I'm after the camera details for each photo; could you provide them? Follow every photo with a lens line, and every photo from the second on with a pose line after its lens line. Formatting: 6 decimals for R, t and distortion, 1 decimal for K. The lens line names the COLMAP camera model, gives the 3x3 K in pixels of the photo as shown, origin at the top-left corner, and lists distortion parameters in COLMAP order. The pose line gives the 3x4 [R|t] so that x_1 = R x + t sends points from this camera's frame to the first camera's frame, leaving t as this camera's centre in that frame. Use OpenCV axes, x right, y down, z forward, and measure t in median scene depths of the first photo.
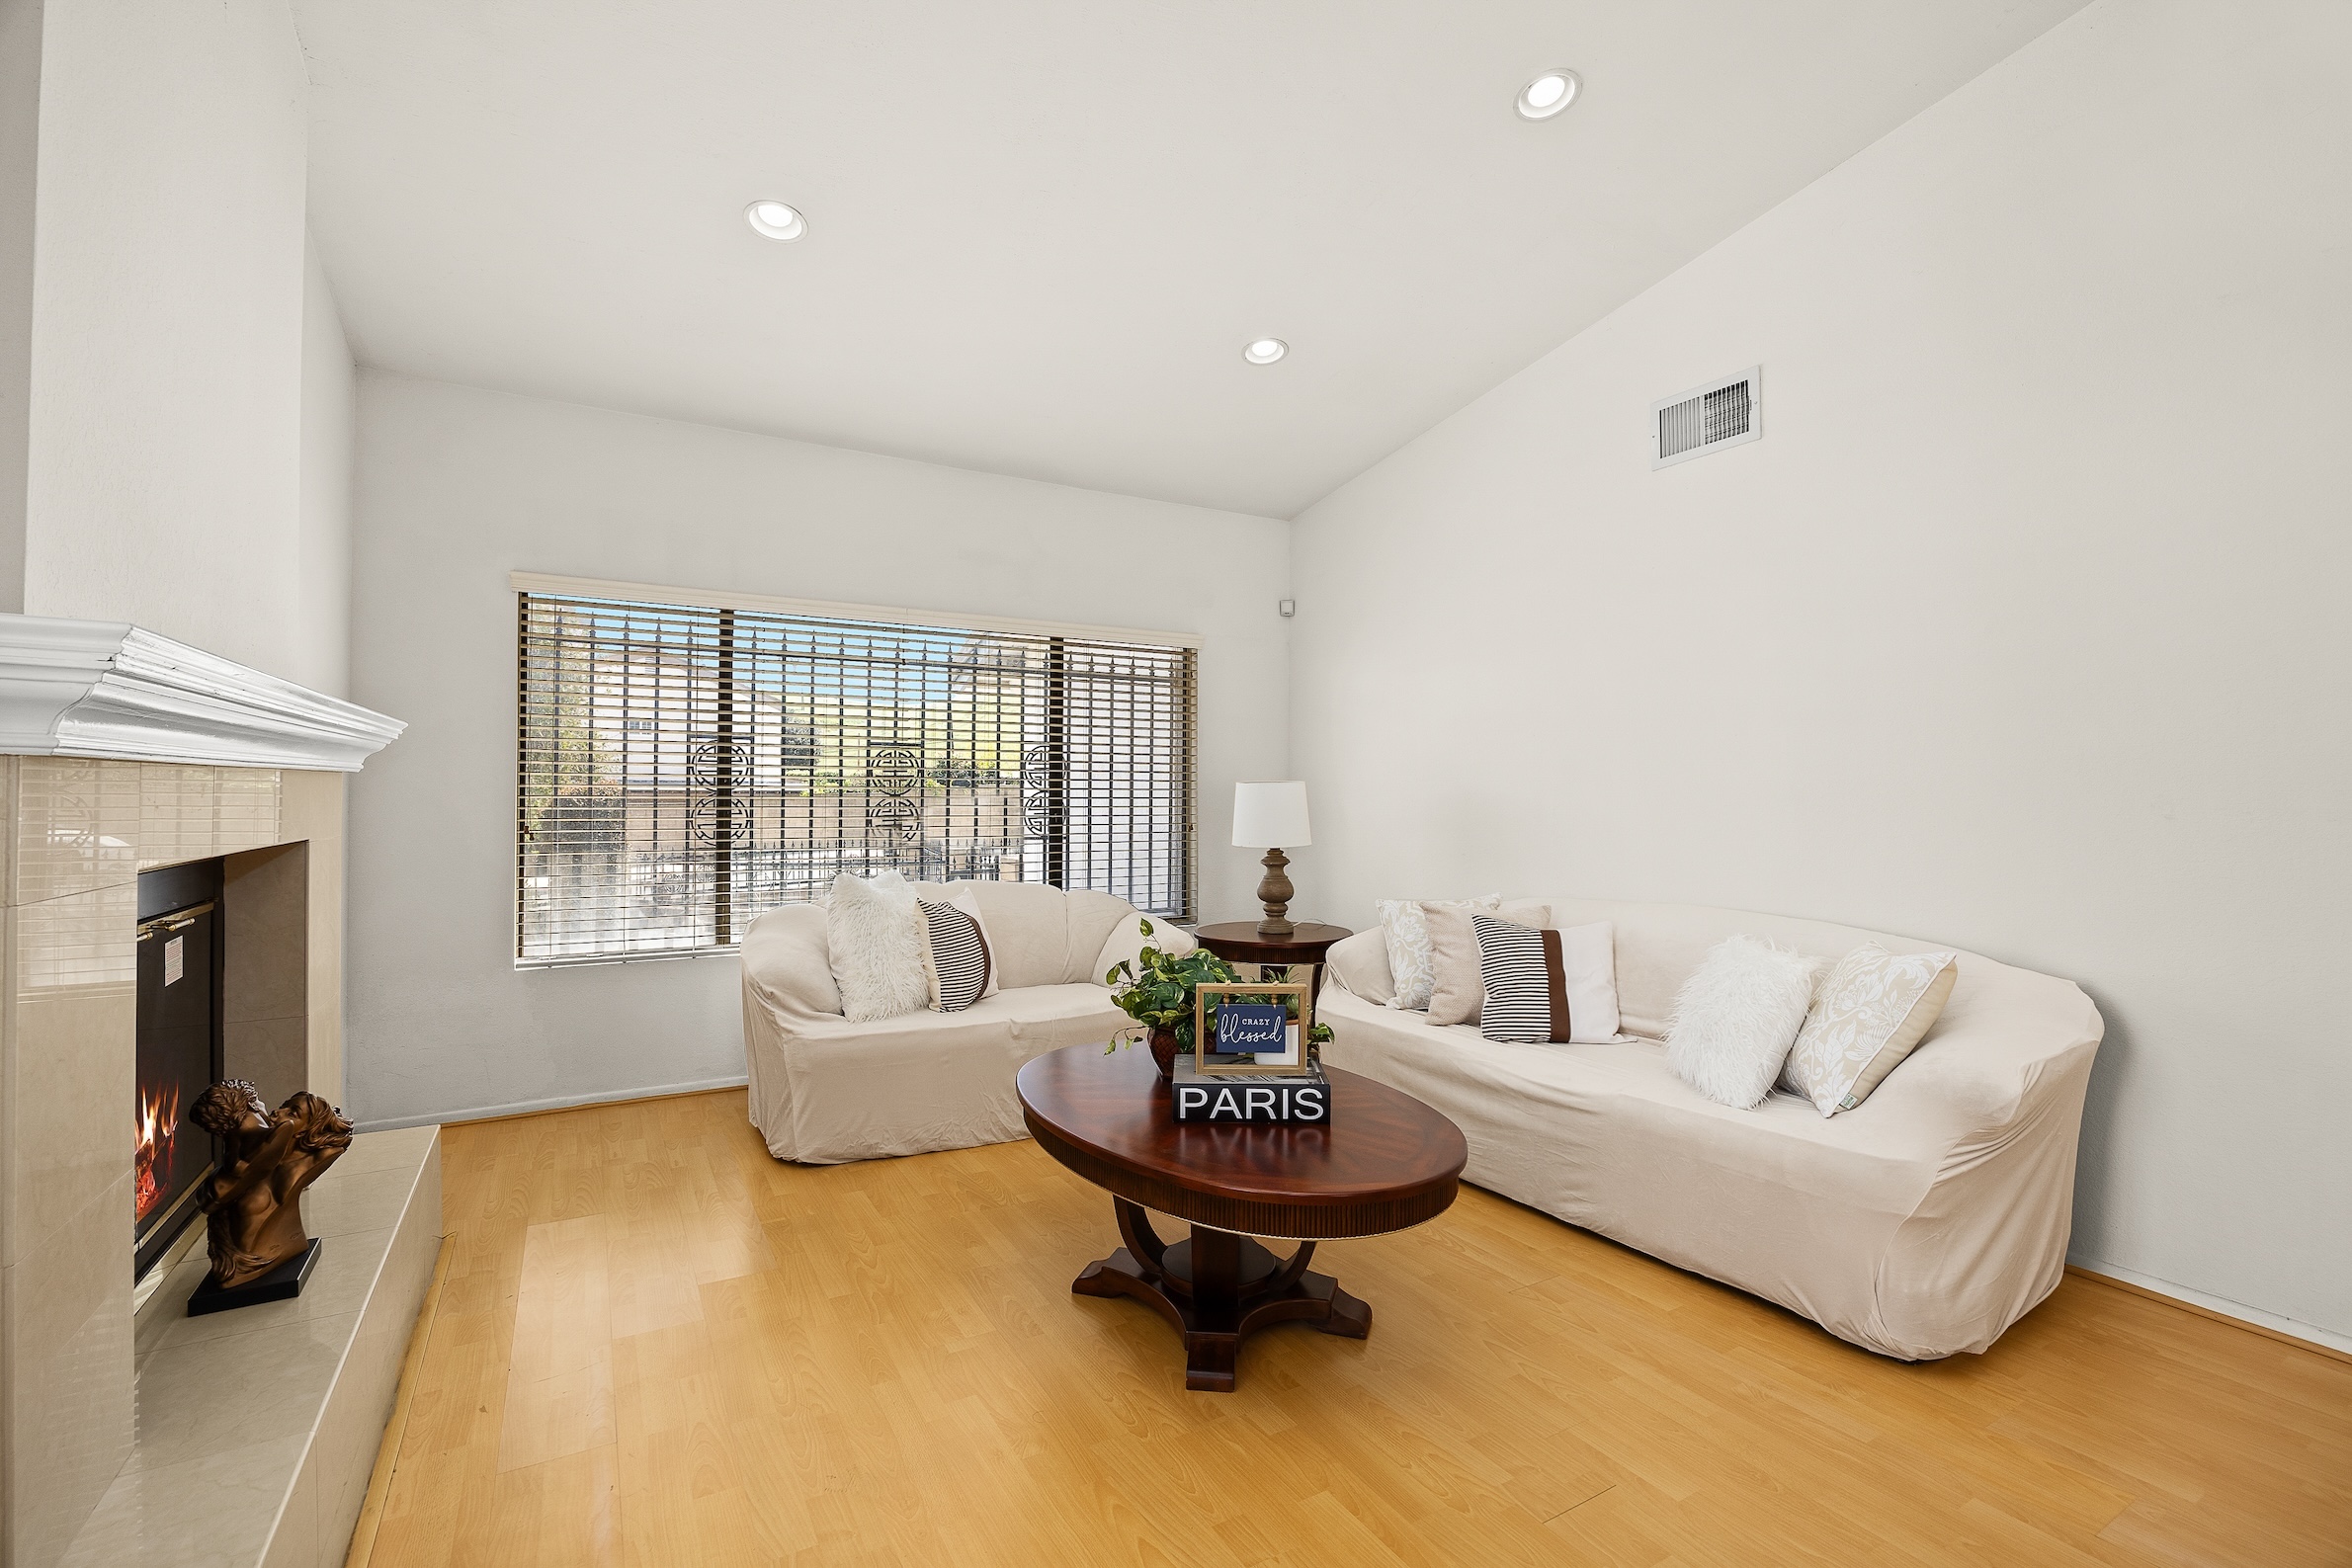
lens RADIAL K [[1005.7, 0, 1176.0], [0, 1005.7, 784.0], [0, 0, 1]] dist [-0.017787, 0.005787]
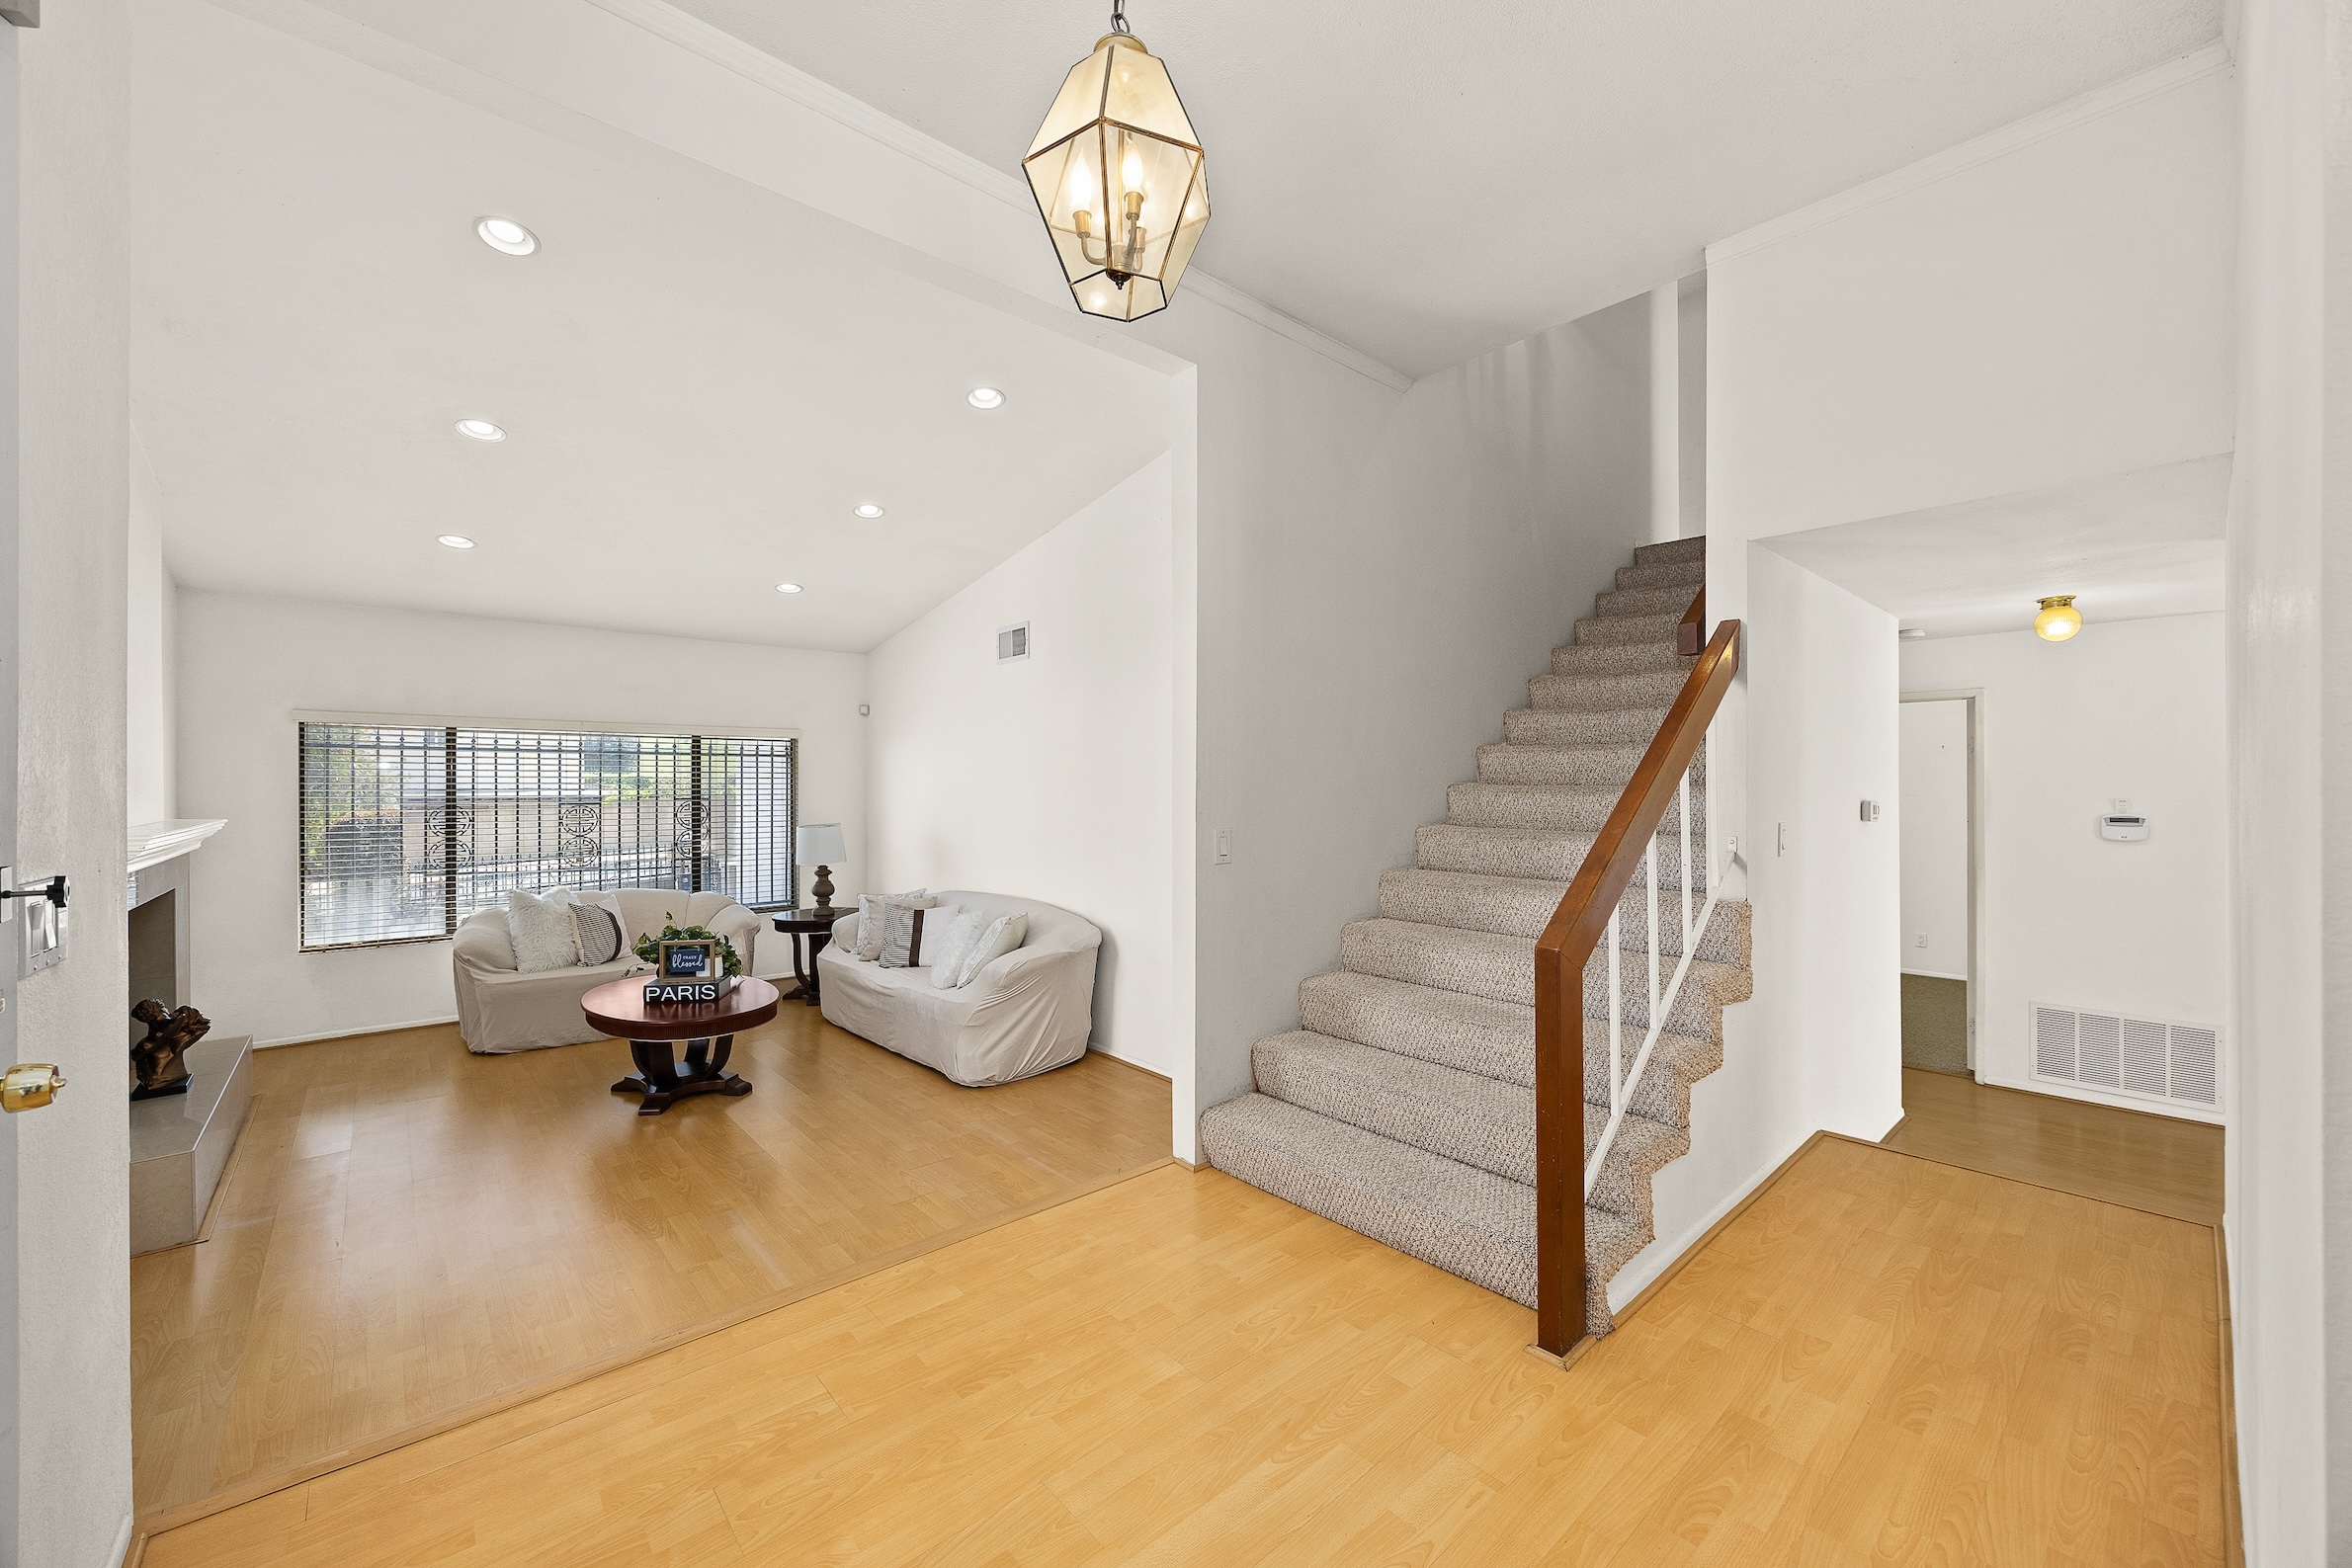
lens RADIAL K [[898.9, 0, 1176.0], [0, 898.9, 784.0], [0, 0, 1]] dist [-0.000135, -0.000246]
pose [[0.982189, -0.005750, 0.187806, 0.561189], [0.004374, 0.999960, 0.007740, -0.115024], [-0.187843, -0.006780, 0.982176, -0.844329]]
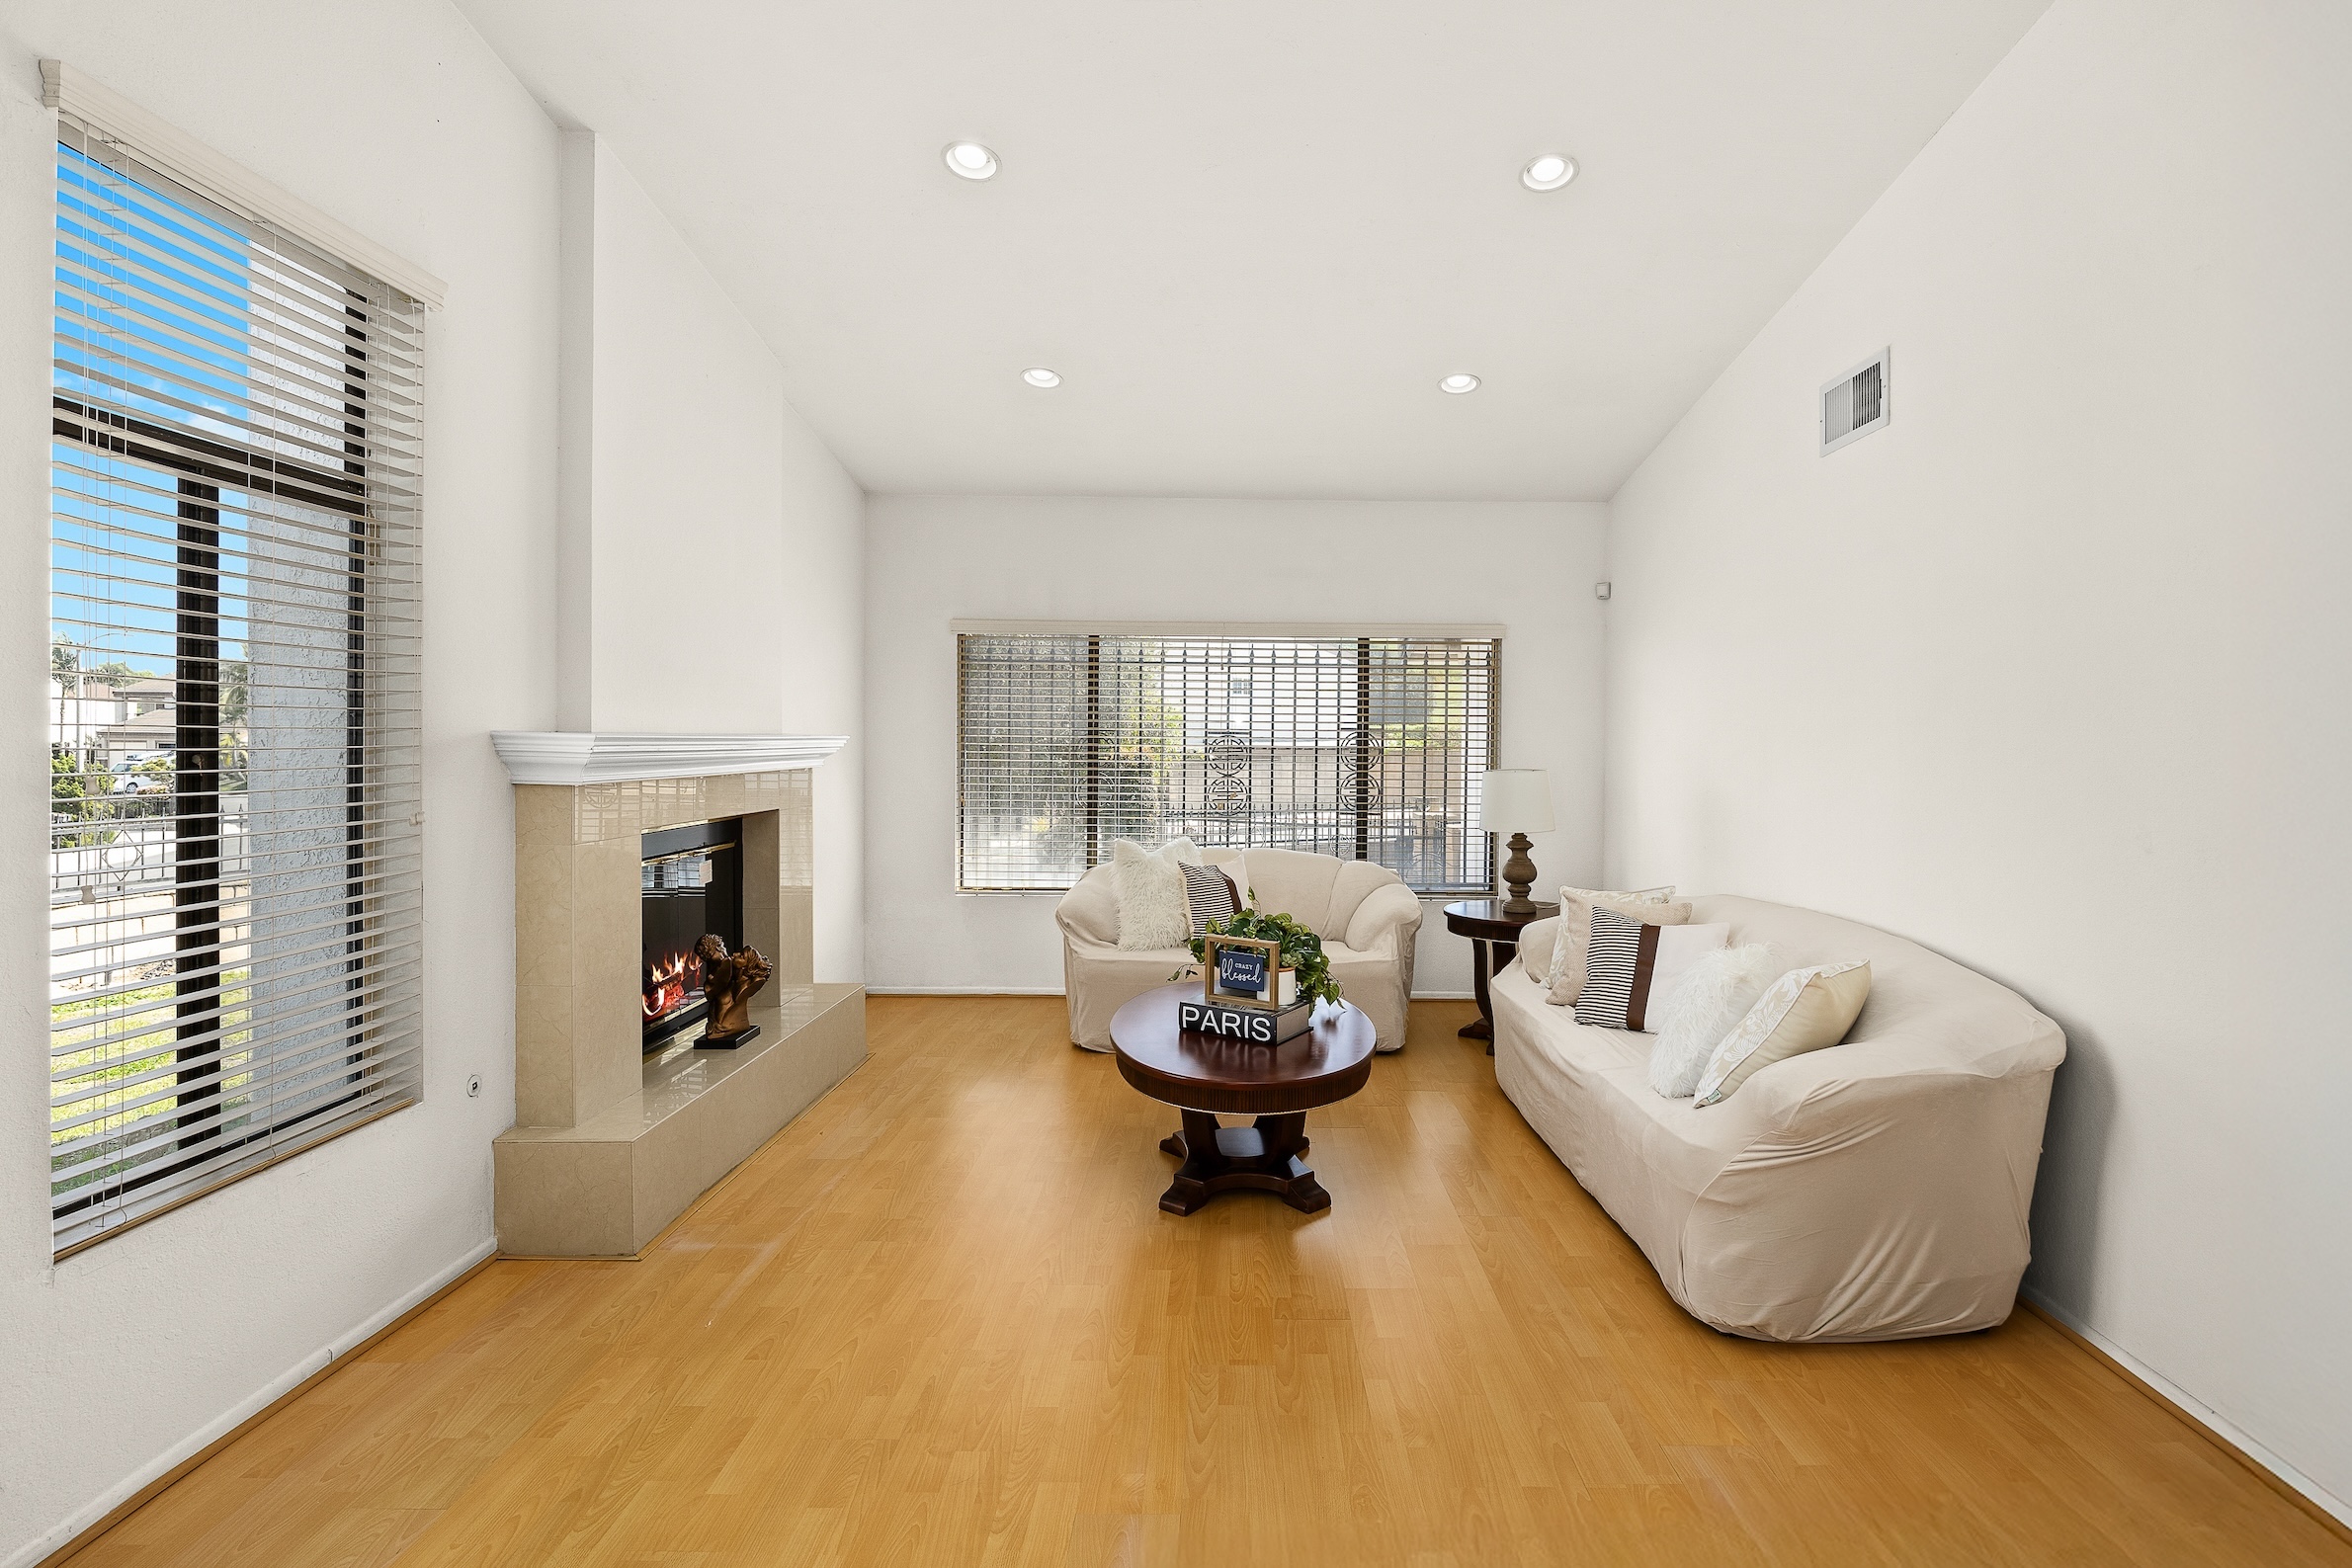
lens RADIAL K [[1105.3, 0, 1274.2], [0, 1105.3, 759.7], [0, 0, 1]] dist [-0.002730, -0.000050]
pose [[0.873988, 0.011392, -0.485813, 0.615659], [-0.000462, 0.999744, 0.022613, -0.055771], [0.485947, -0.019539, 0.873770, -0.205007]]
